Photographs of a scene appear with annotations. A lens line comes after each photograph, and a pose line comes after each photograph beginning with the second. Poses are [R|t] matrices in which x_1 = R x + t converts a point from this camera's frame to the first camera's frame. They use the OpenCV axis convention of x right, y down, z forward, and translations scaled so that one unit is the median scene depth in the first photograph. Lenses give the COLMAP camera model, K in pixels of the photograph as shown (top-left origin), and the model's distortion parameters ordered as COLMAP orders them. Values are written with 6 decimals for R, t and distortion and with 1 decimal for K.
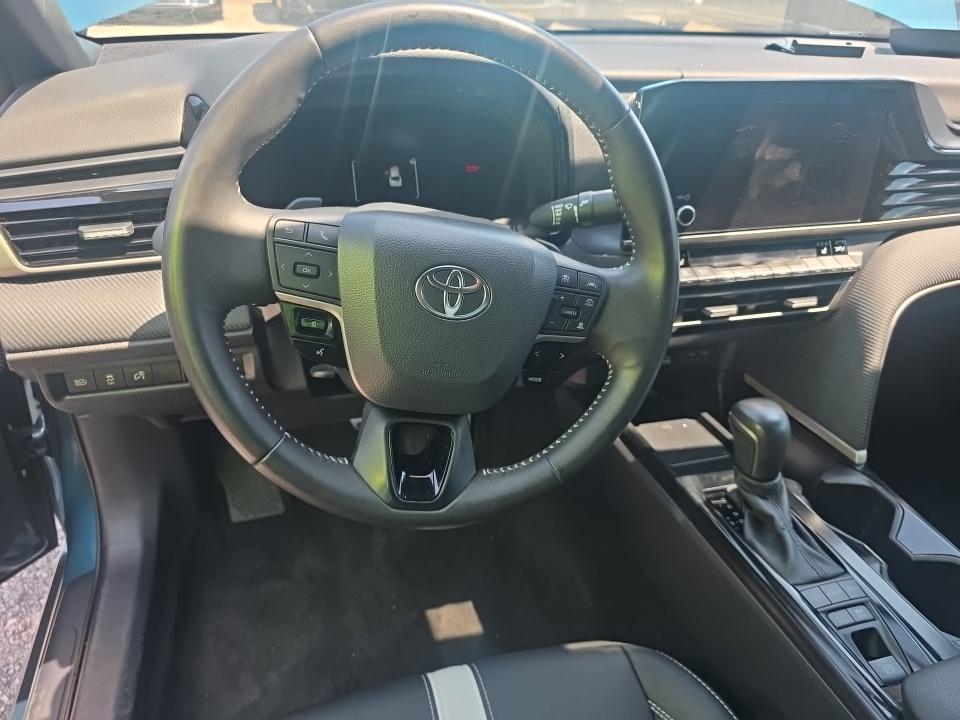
lens RADIAL K [[662.1, 0, 481.2], [0, 662.1, 356.8], [0, 0, 1]] dist [0.027617, -0.025138]
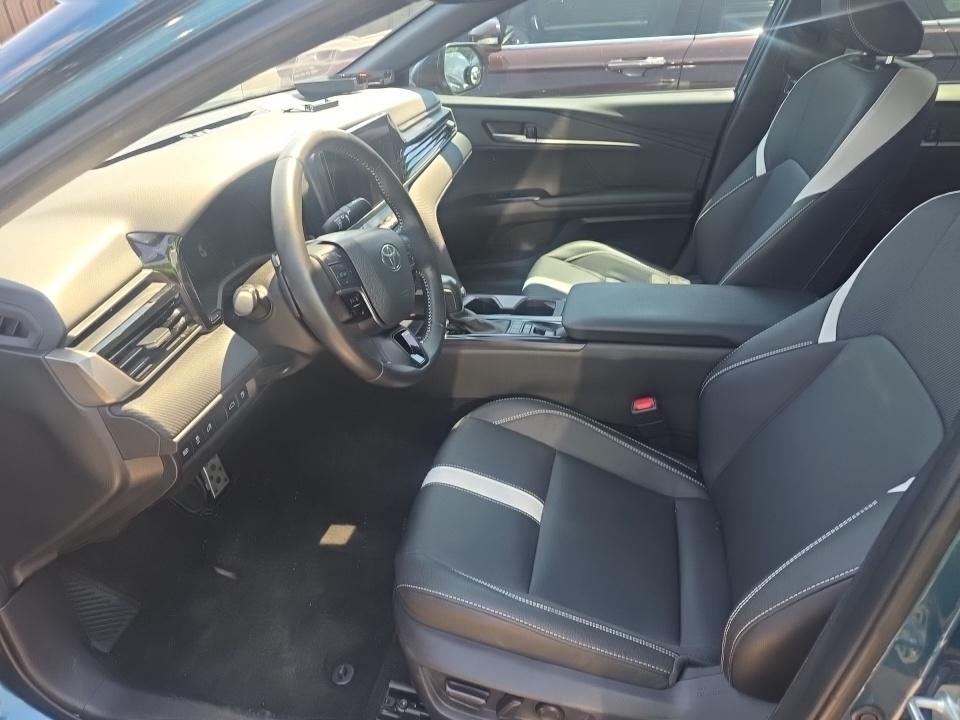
lens RADIAL K [[662.1, 0, 483.3], [0, 662.1, 353.7], [0, 0, 1]] dist [0.027617, -0.025138]
pose [[0.480155, -0.477667, 0.735721, -1.114724], [0.499763, 0.838259, 0.218079, -0.109596], [-0.720894, 0.262974, 0.641214, -0.318844]]
